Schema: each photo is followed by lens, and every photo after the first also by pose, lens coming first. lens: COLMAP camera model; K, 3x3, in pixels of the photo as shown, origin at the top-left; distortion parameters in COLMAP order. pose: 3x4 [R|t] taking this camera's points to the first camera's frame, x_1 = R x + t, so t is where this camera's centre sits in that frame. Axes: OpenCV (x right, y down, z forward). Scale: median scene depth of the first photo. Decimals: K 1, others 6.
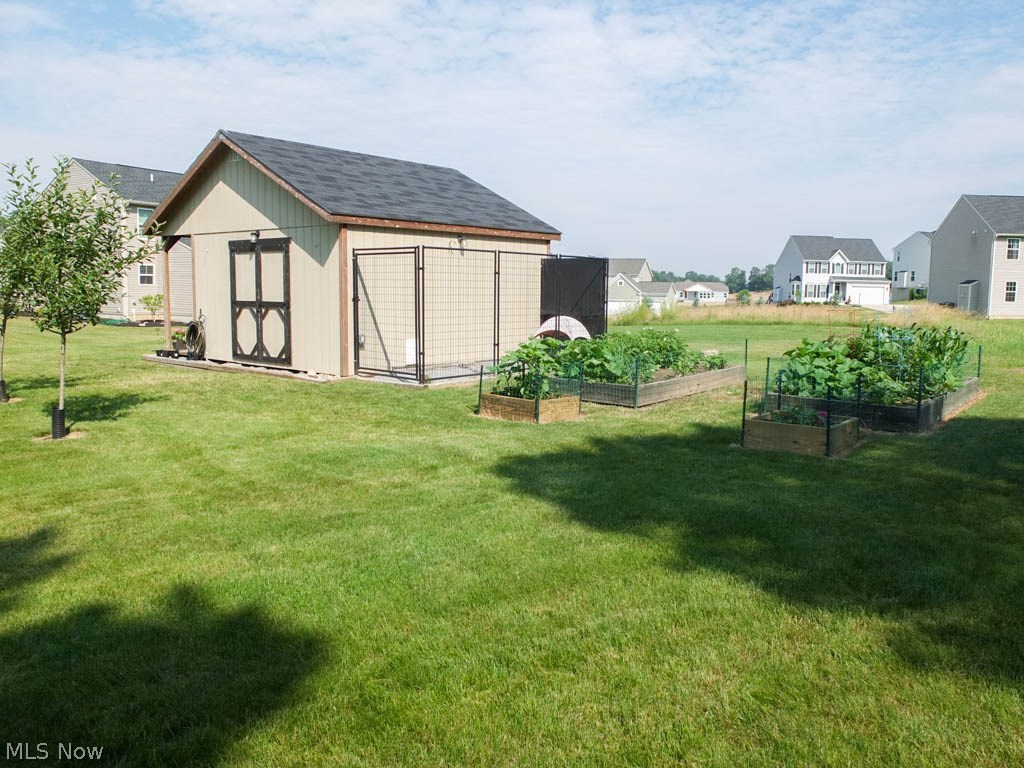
lens RADIAL K [[809.9, 0, 517.4], [0, 809.9, 368.8], [0, 0, 1]] dist [-0.058465, 0.046218]
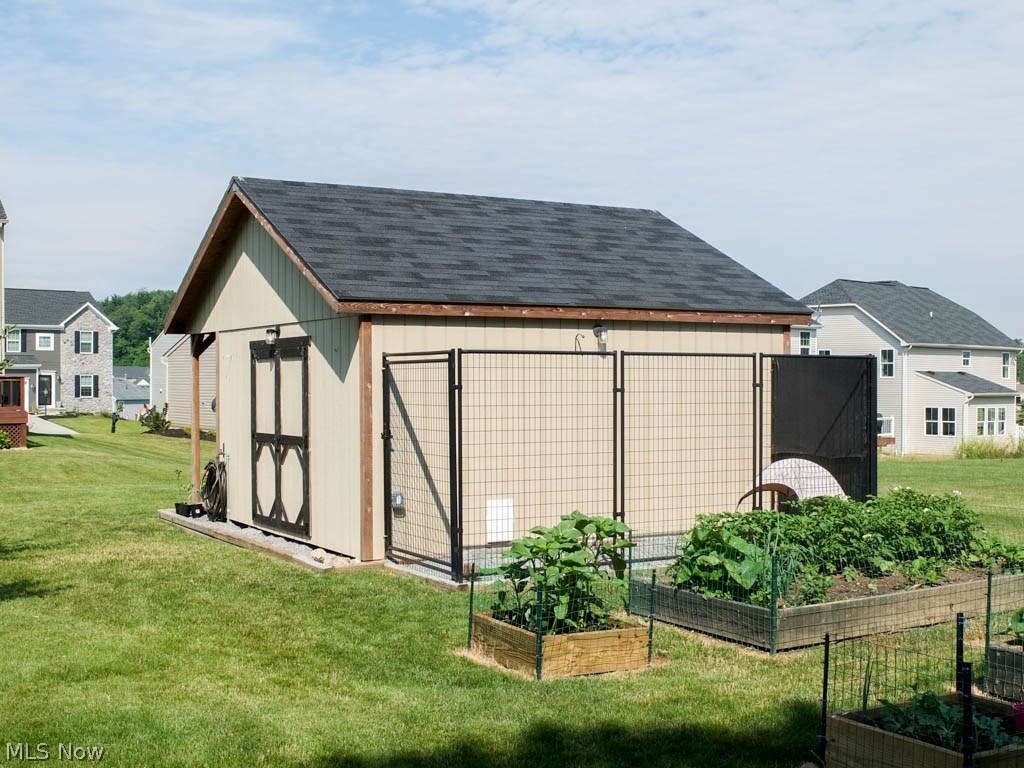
lens RADIAL K [[1269.1, 0, 512.0], [0, 1269.1, 384.0], [0, 0, 1]] dist [-0.120242, 0.020965]
pose [[0.934165, -0.010393, -0.356690, 0.217558], [-0.025554, 0.995061, -0.095919, -0.032916], [0.355926, 0.098719, 0.929286, 0.127868]]
